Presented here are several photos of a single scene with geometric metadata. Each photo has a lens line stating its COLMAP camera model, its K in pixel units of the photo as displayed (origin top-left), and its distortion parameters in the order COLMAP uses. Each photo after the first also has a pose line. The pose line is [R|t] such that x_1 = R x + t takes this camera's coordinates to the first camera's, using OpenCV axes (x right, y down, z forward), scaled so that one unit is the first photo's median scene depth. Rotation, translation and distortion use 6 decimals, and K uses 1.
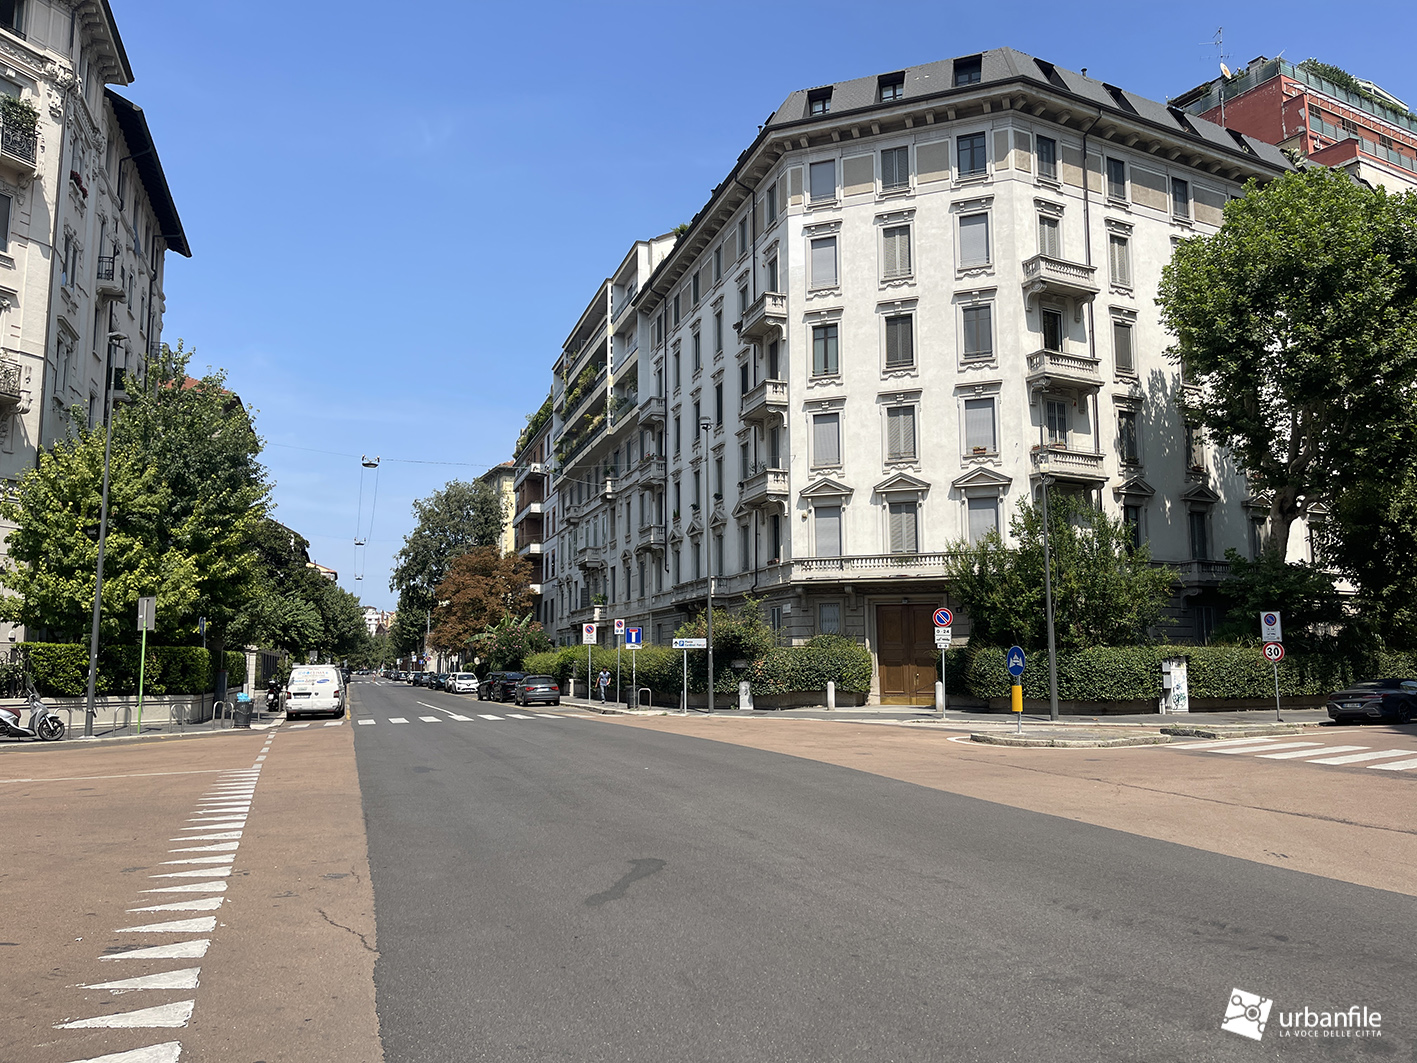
lens RADIAL K [[1048.6, 0, 757.4], [0, 1048.6, 564.2], [0, 0, 1]] dist [0.001530, -0.025951]
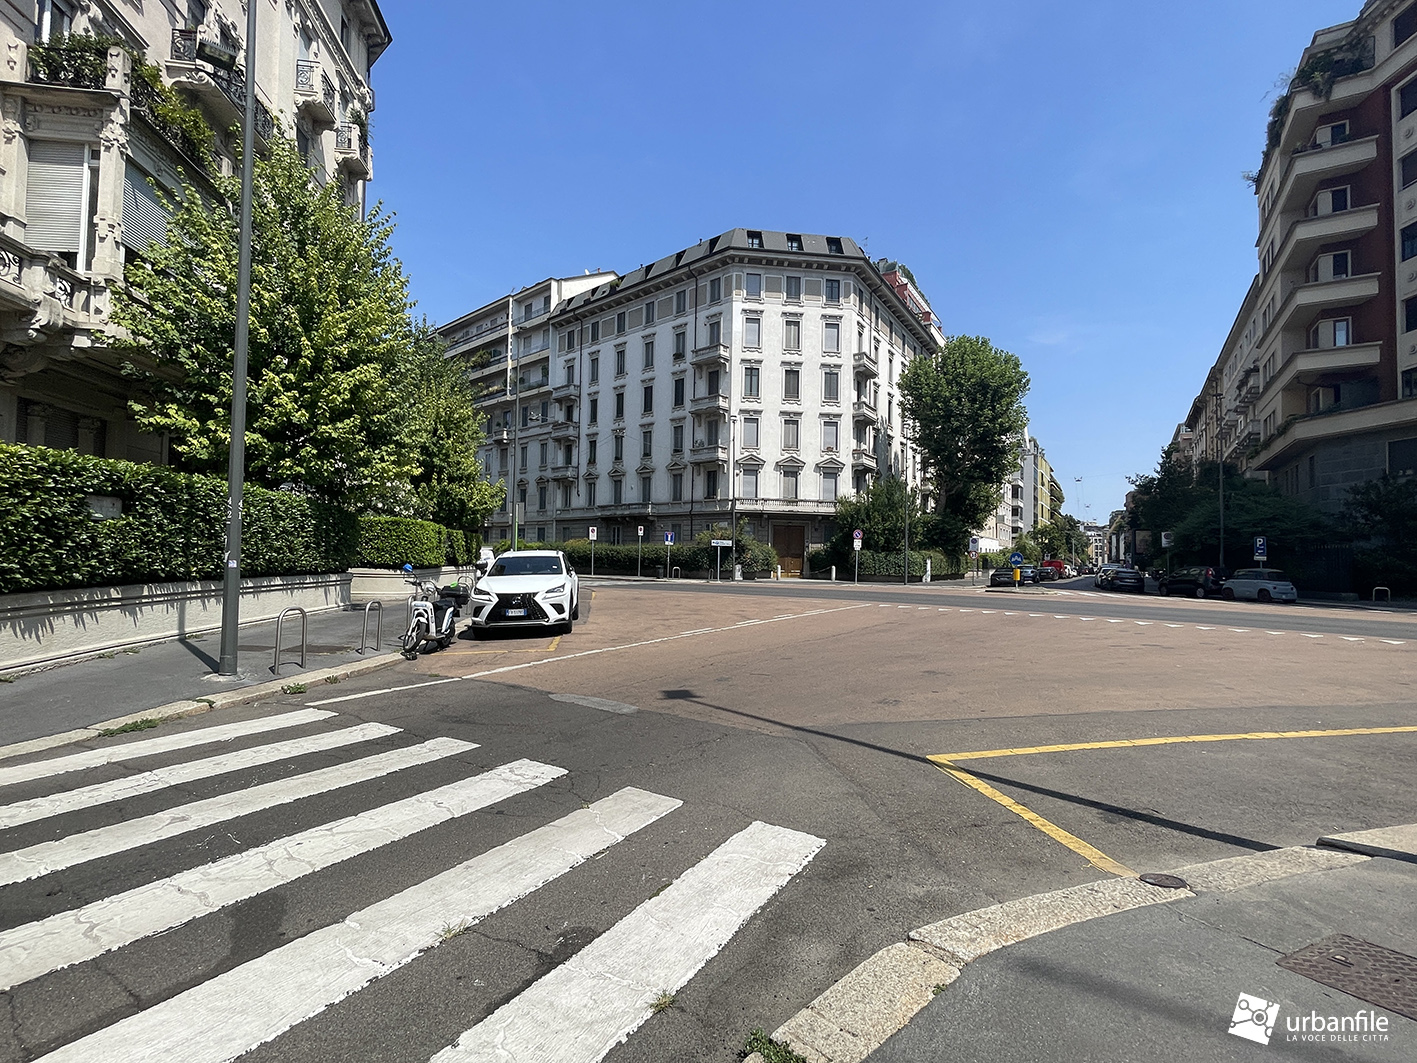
lens RADIAL K [[661.9, 0, 704.9], [0, 661.9, 552.7], [0, 0, 1]] dist [-0.023423, -0.000279]
pose [[0.877215, 0.023445, 0.479525, -0.553496], [-0.067914, 0.994823, 0.075598, 0.006978], [-0.475270, -0.098883, 0.874266, 0.017436]]
